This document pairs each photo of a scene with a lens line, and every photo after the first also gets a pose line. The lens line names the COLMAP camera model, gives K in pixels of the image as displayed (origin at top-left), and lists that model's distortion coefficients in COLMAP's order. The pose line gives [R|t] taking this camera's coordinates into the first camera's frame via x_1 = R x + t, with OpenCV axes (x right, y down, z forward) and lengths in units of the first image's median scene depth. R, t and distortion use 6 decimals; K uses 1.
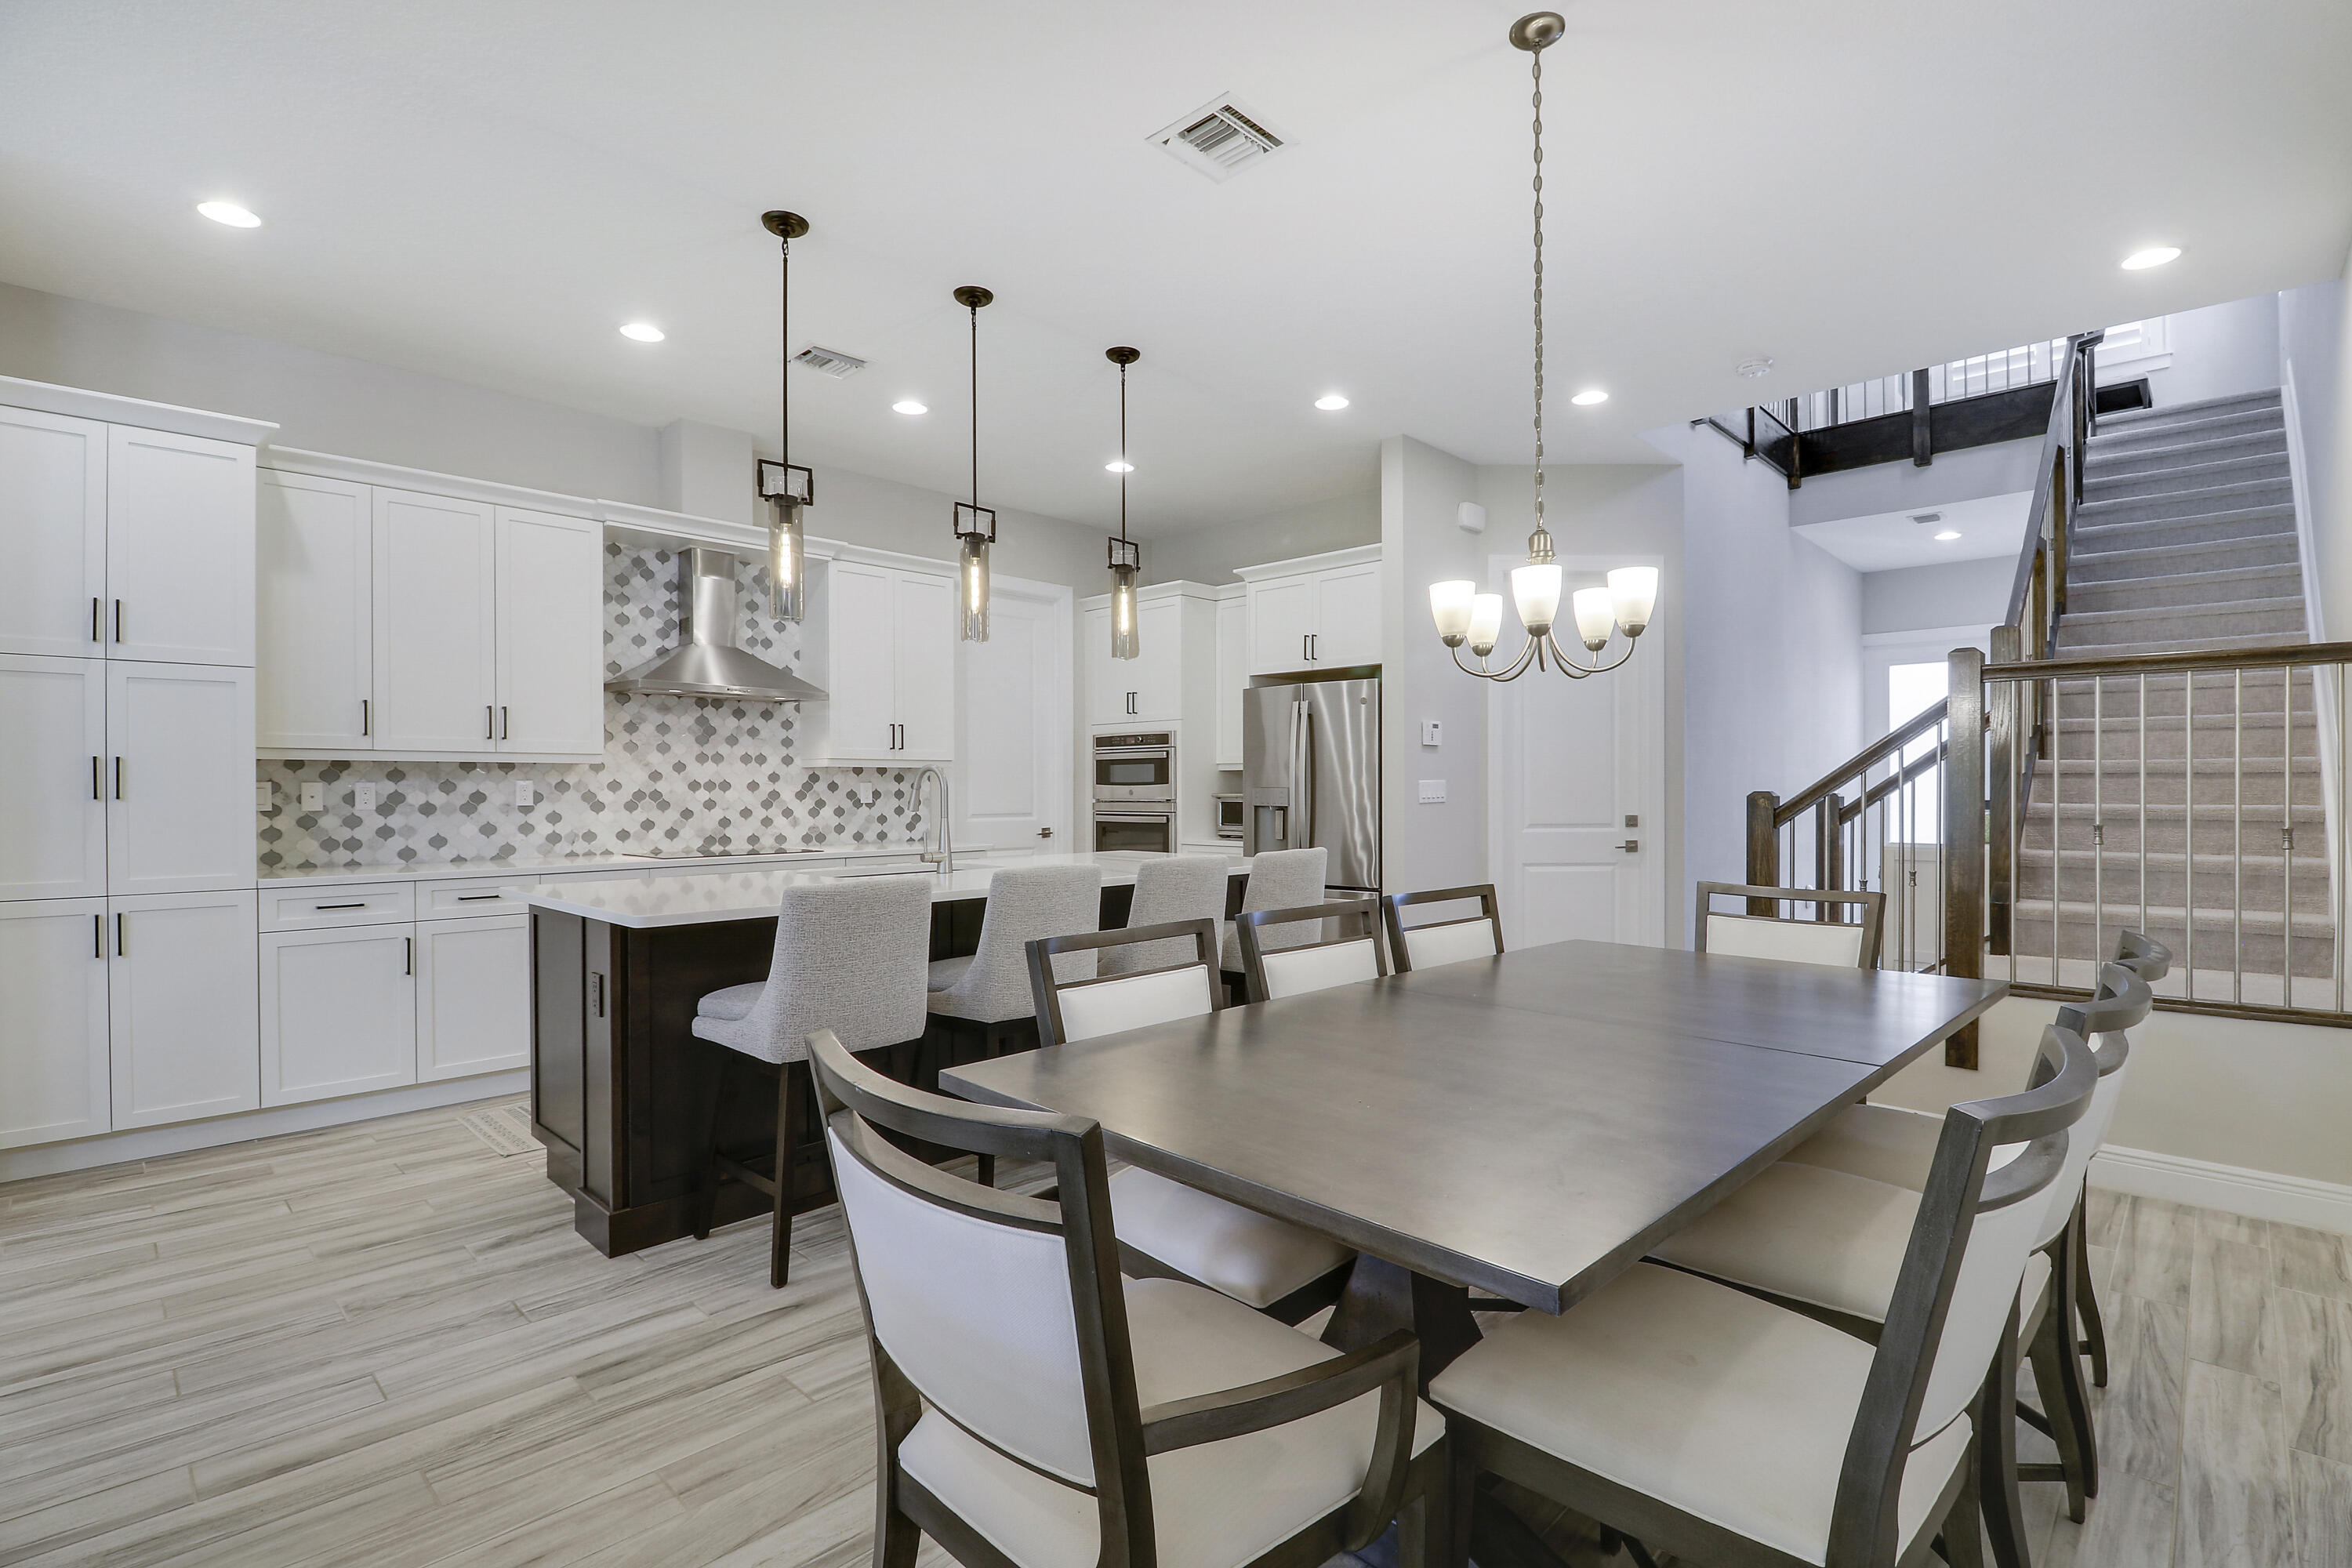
lens RADIAL K [[1089.1, 0, 1191.4], [0, 1089.1, 794.5], [0, 0, 1]] dist [0.002971, -0.013983]
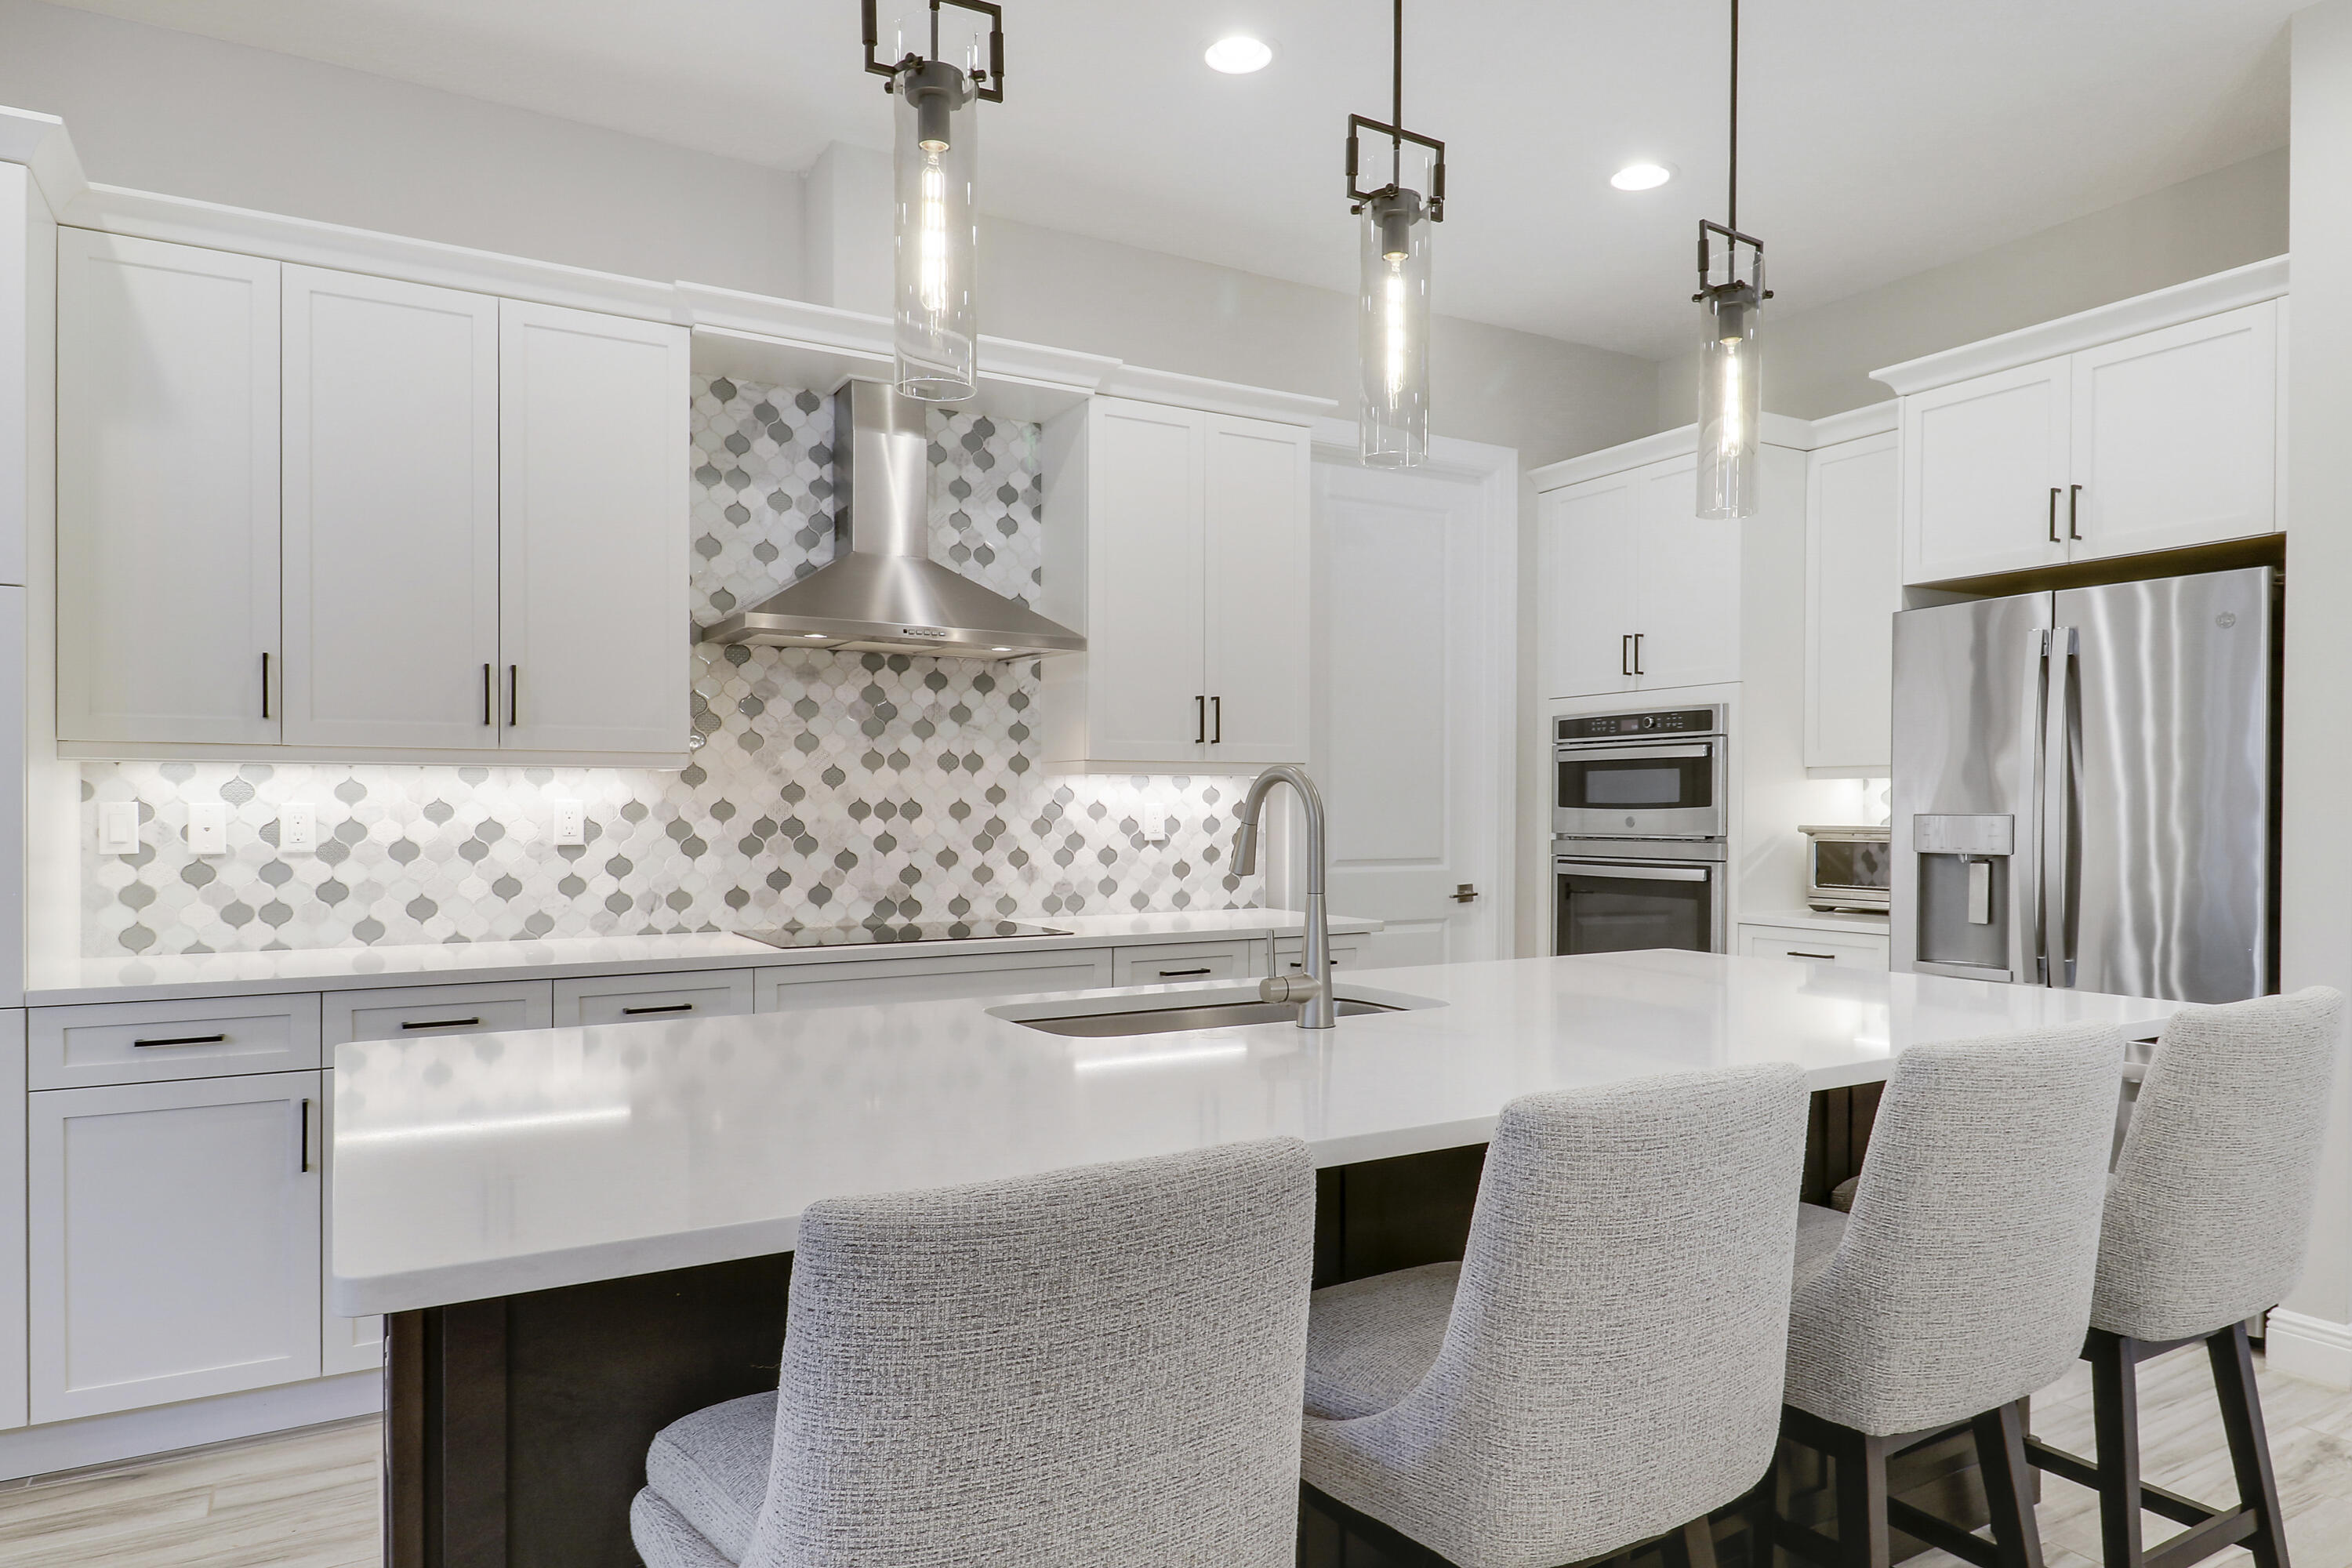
lens RADIAL K [[1441.5, 0, 1185.0], [0, 1441.5, 798.8], [0, 0, 1]] dist [0.014234, -0.013090]
pose [[0.961230, 0.001344, -0.275743, -0.091742], [-0.004510, 0.999931, -0.010846, -0.006317], [0.275710, 0.011669, 0.961170, 0.338200]]
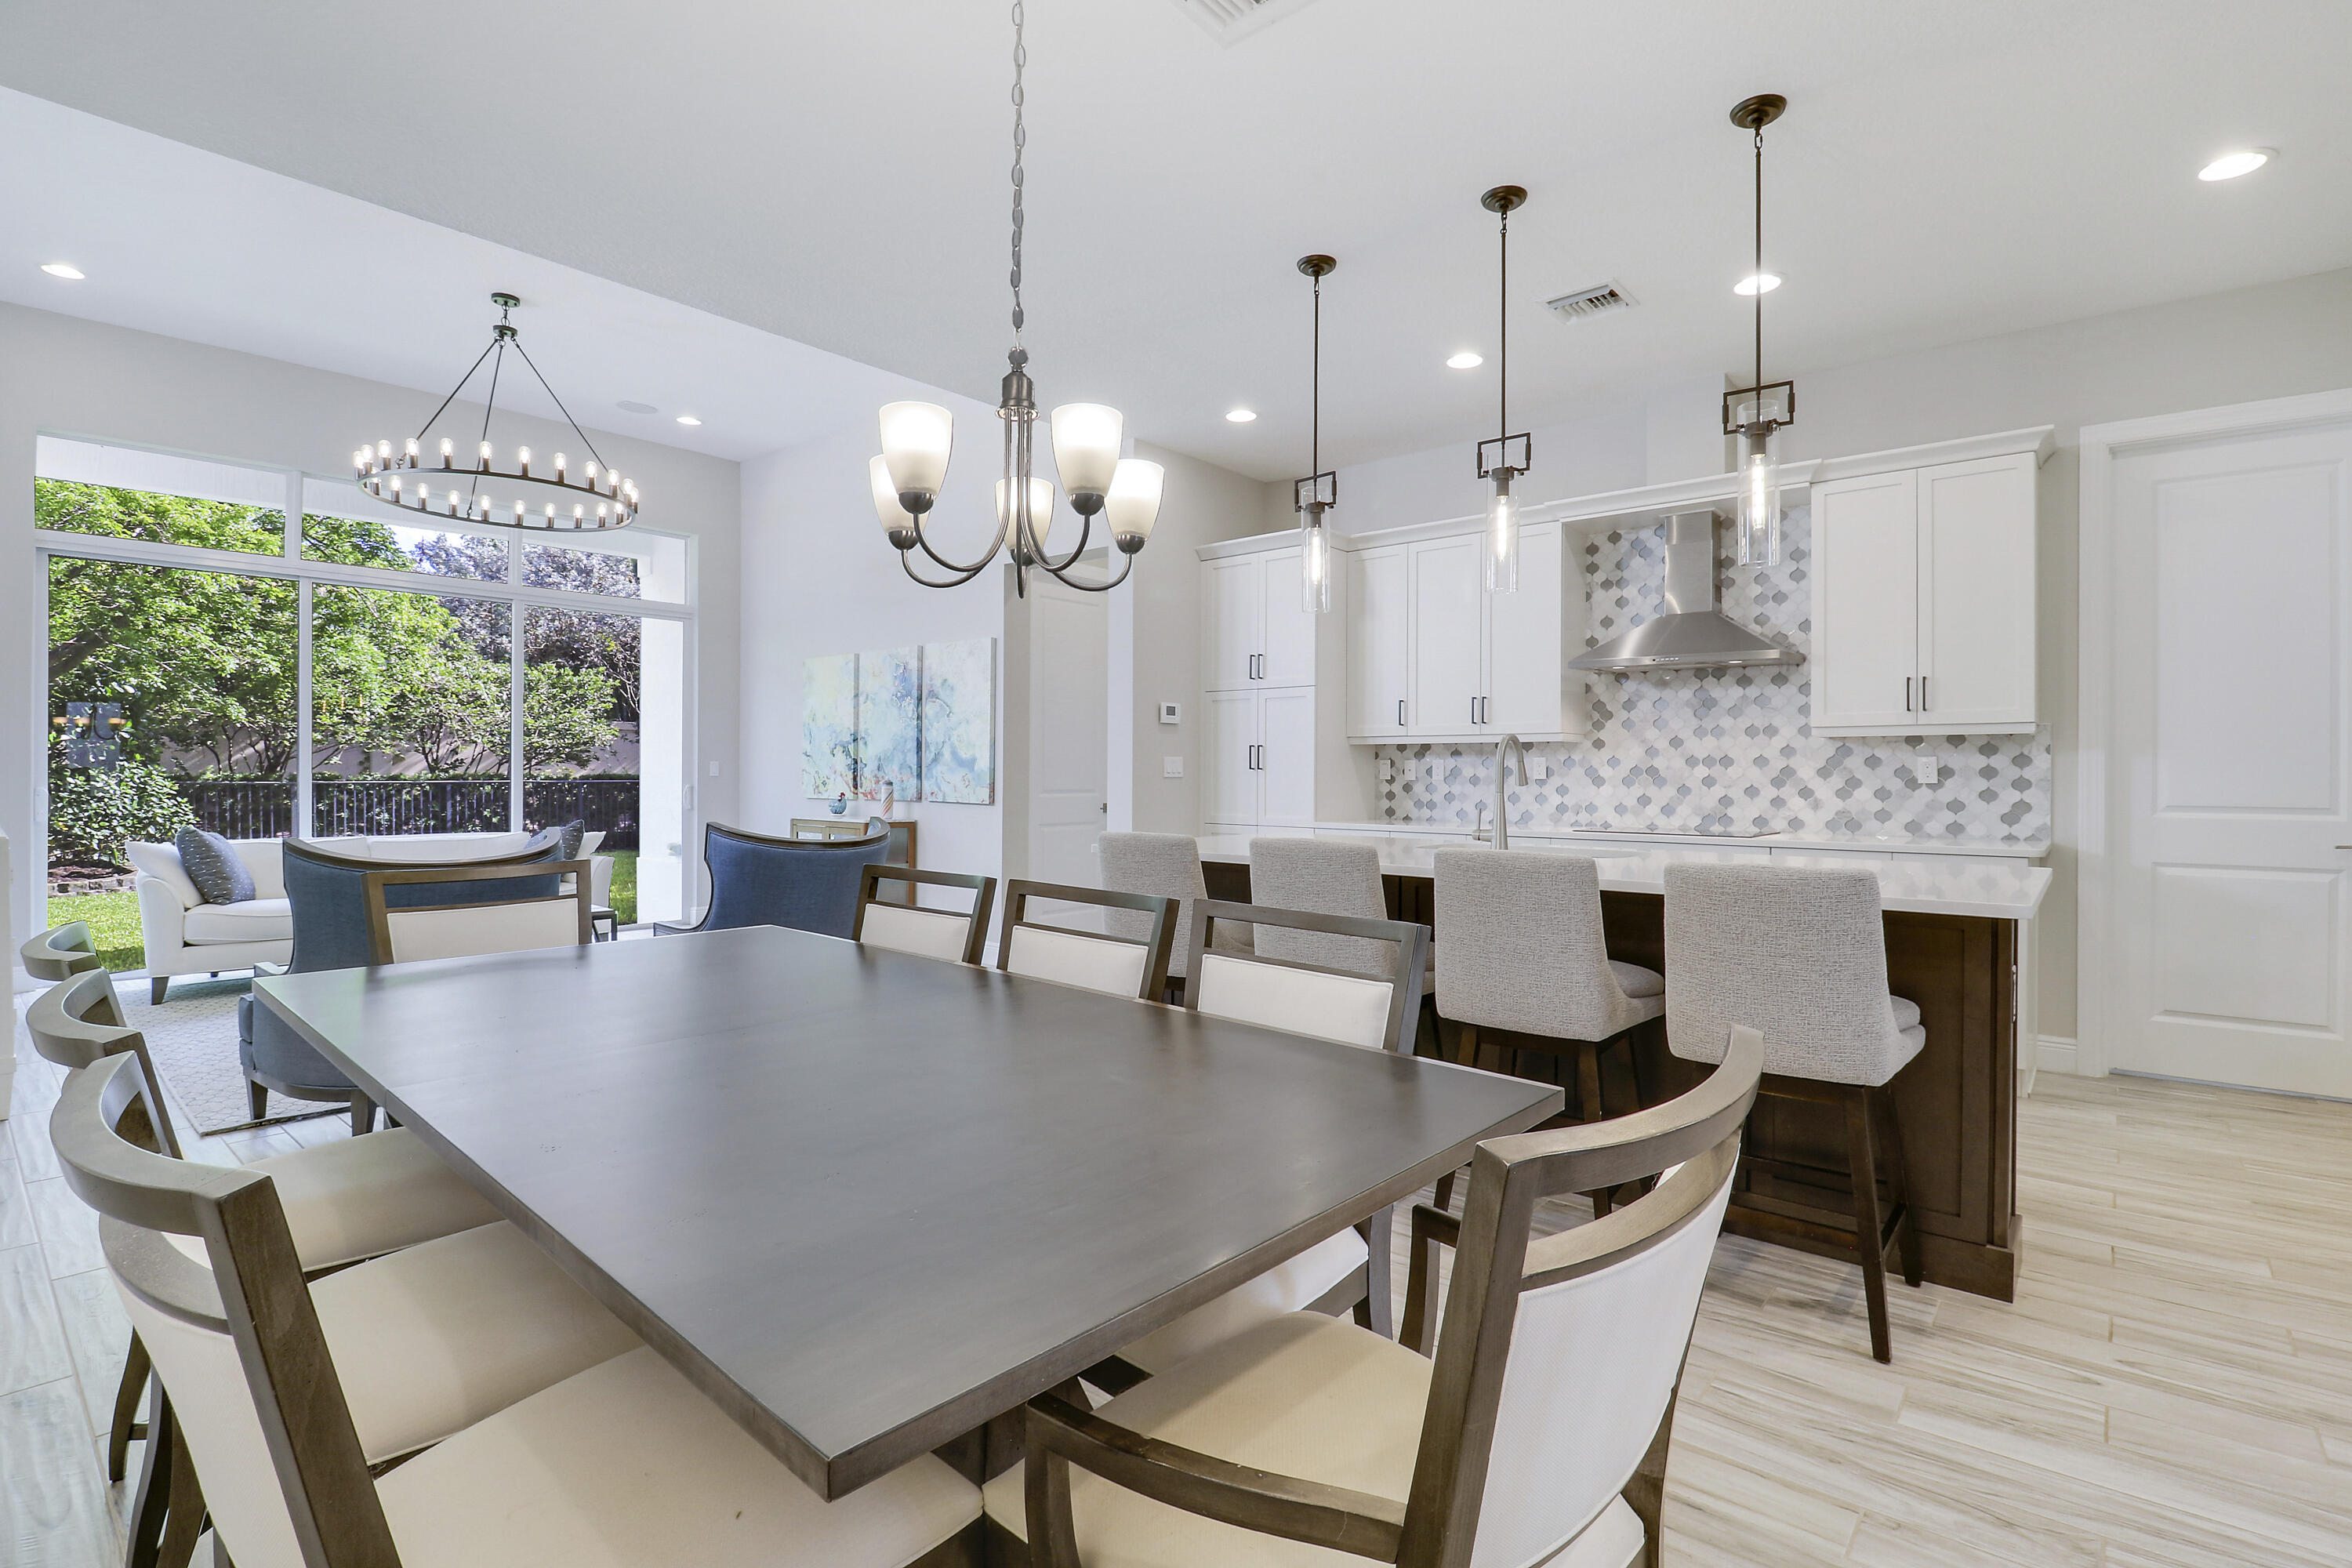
lens RADIAL K [[1093.8, 0, 1191.8], [0, 1093.8, 779.9], [0, 0, 1]] dist [0.009769, -0.015763]
pose [[0.064061, 0.009239, -0.997903, 0.488273], [-0.010023, 0.999913, 0.008614, 0.004570], [0.997896, 0.009451, 0.064148, 0.508210]]
